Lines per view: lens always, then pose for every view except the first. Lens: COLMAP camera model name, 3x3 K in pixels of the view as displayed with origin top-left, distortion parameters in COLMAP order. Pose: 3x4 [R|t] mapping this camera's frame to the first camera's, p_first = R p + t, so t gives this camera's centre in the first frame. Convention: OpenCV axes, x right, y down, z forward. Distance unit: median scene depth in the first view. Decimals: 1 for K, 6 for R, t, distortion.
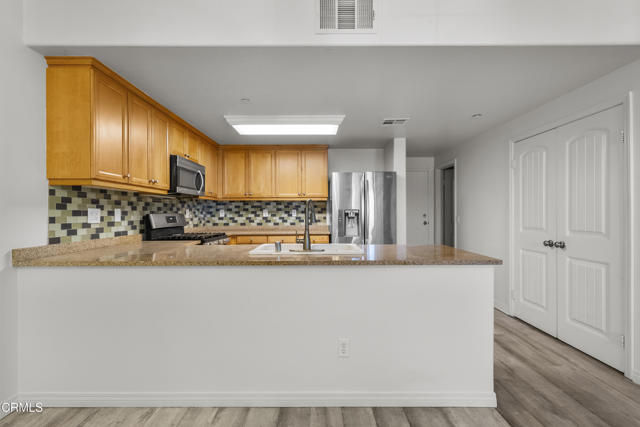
lens RADIAL K [[290.1, 0, 316.8], [0, 290.1, 213.7], [0, 0, 1]] dist [-0.000629, -0.000079]
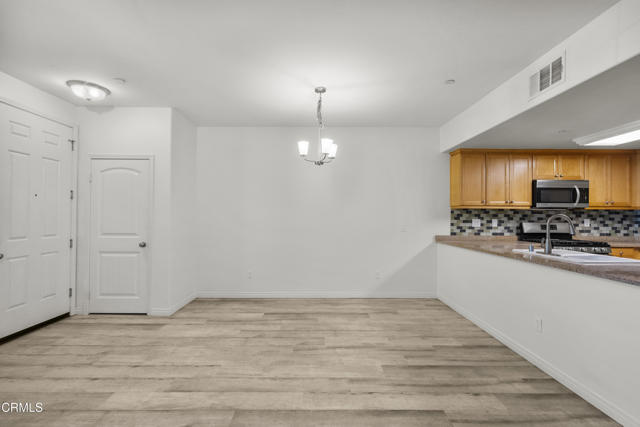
lens RADIAL K [[284.4, 0, 317.1], [0, 284.4, 211.9], [0, 0, 1]] dist [0.000202, 0.000268]
pose [[-0.002352, -0.012877, -0.999914, 0.619729], [-0.009176, 0.999875, -0.012855, -0.018043], [0.999955, 0.009145, -0.002470, -0.019832]]
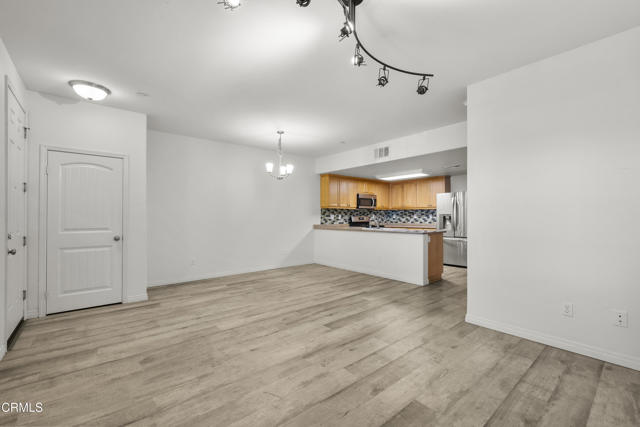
lens RADIAL K [[275.8, 0, 317.5], [0, 275.8, 214.0], [0, 0, 1]] dist [-0.000856, -0.000008]
pose [[0.638807, -0.004338, -0.769355, 0.855420], [-0.004232, 0.999949, -0.009152, 0.002198], [0.769355, 0.009103, 0.638756, -0.626806]]
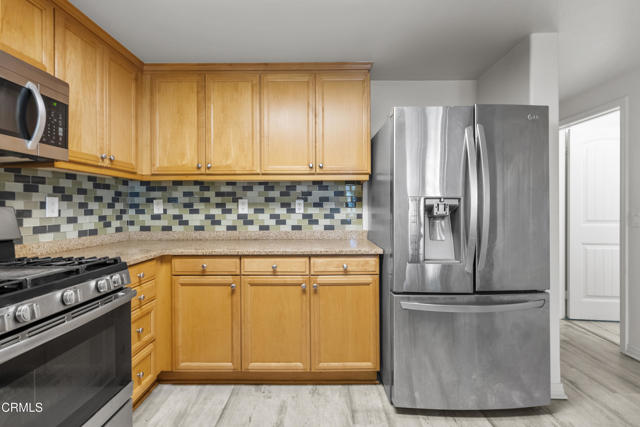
lens RADIAL K [[299.1, 0, 315.0], [0, 299.1, 208.5], [0, 0, 1]] dist [-0.000490, -0.000053]
pose [[0.999915, 0.000681, -0.013058, -0.050815], [-0.000685, 1.000000, -0.000301, 0.001812], [0.013057, 0.000310, 0.999915, 0.550207]]
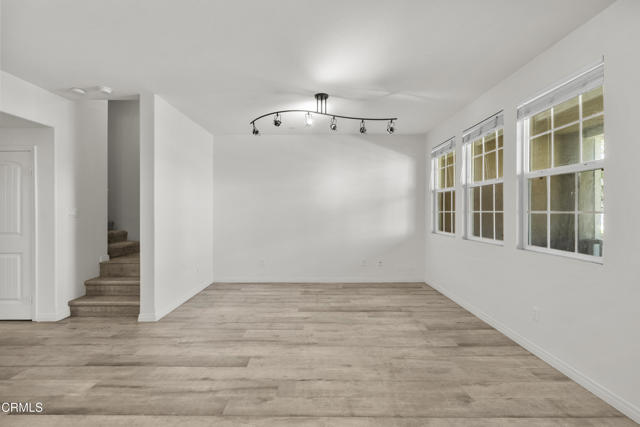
lens RADIAL K [[284.4, 0, 317.1], [0, 284.4, 211.9], [0, 0, 1]] dist [0.000202, 0.000268]
pose [[-0.000658, -0.000440, 1.000000, -0.259433], [0.003706, 0.999993, 0.000442, -0.020197], [-0.999993, 0.003706, -0.000657, -0.290901]]
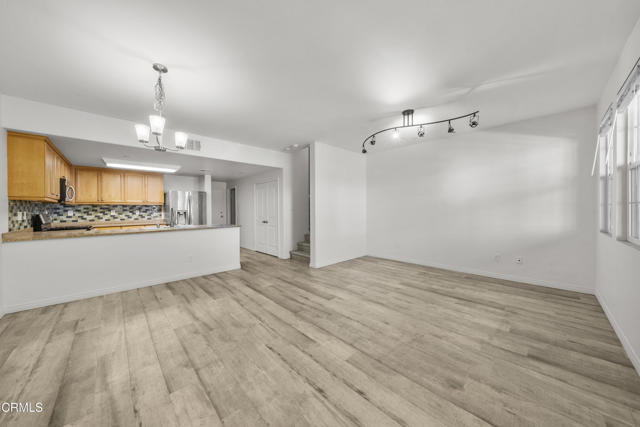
lens RADIAL K [[218.9, 0, 318.7], [0, 218.9, 210.3], [0, 0, 1]] dist [-0.006755, 0.000068]
pose [[0.725045, -0.006843, 0.688667, -0.208235], [0.008165, 0.999966, 0.001340, -0.008080], [-0.688653, 0.004652, 0.725077, -0.645804]]
